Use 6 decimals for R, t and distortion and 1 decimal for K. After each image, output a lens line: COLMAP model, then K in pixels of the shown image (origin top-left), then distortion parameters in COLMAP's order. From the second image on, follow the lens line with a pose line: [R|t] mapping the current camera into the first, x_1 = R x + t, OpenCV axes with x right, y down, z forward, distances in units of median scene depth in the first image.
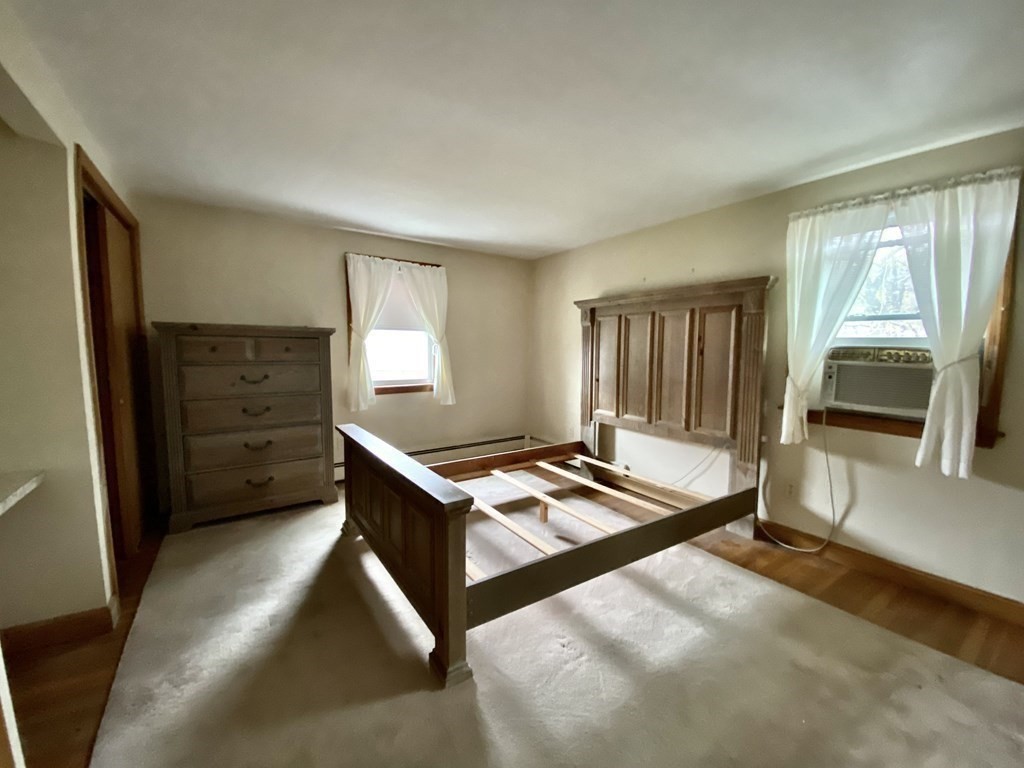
lens RADIAL K [[419.6, 0, 513.0], [0, 419.6, 381.5], [0, 0, 1]] dist [-0.001018, -0.000152]
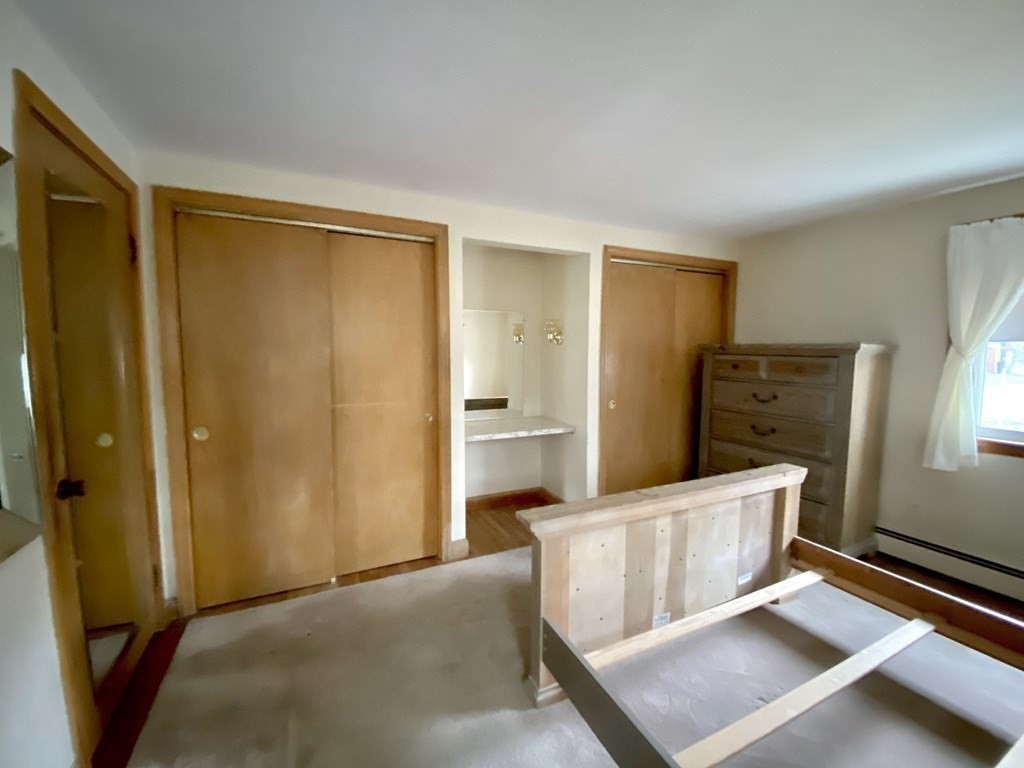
lens RADIAL K [[419.6, 0, 511.7], [0, 419.6, 385.3], [0, 0, 1]] dist [-0.001018, -0.000152]
pose [[-0.147628, 0.075094, -0.986188, 0.446372], [-0.090652, 0.991889, 0.089098, -0.069857], [0.984880, 0.102553, -0.139624, 0.550081]]
